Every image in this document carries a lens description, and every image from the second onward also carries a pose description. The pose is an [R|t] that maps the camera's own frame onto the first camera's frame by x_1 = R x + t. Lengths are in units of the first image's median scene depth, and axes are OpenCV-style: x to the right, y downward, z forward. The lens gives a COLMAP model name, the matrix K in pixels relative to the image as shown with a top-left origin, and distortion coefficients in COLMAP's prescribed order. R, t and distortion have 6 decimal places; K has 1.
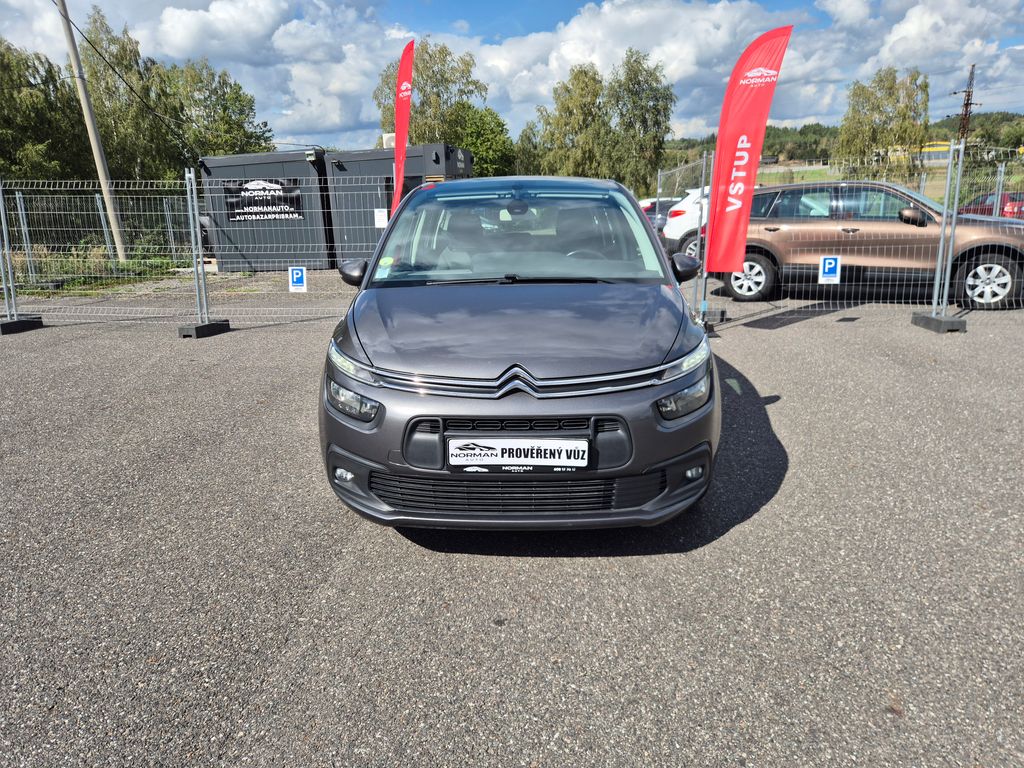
lens RADIAL K [[684.5, 0, 506.6], [0, 684.5, 386.1], [0, 0, 1]] dist [0.048204, -0.039765]
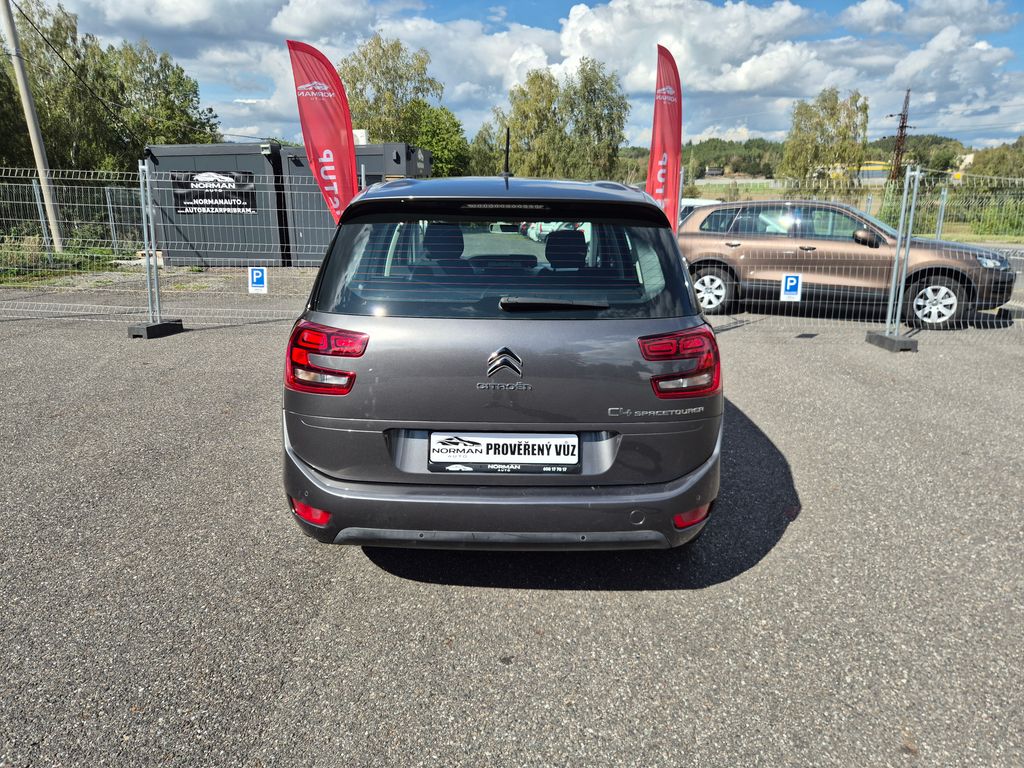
lens RADIAL K [[684.5, 0, 510.1], [0, 684.5, 387.9], [0, 0, 1]] dist [0.048204, -0.039765]
pose [[0.996697, 0.018099, 0.079169, -0.053758], [-0.018185, 0.999835, 0.000368, -0.023597], [-0.079149, -0.001807, 0.996861, 0.022321]]
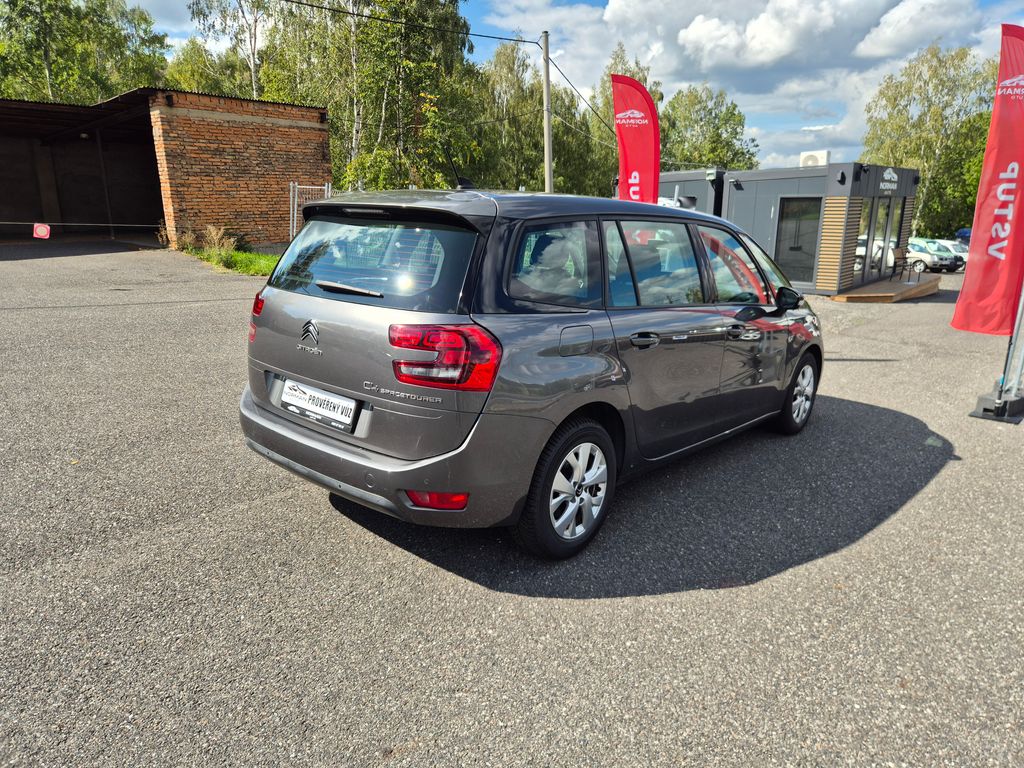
lens RADIAL K [[684.5, 0, 521.8], [0, 684.5, 380.4], [0, 0, 1]] dist [0.048204, -0.039765]
pose [[0.795303, 0.188397, -0.576194, 0.590825], [-0.204954, 0.978075, 0.036907, -0.065588], [0.570515, 0.088741, 0.816479, 0.129012]]
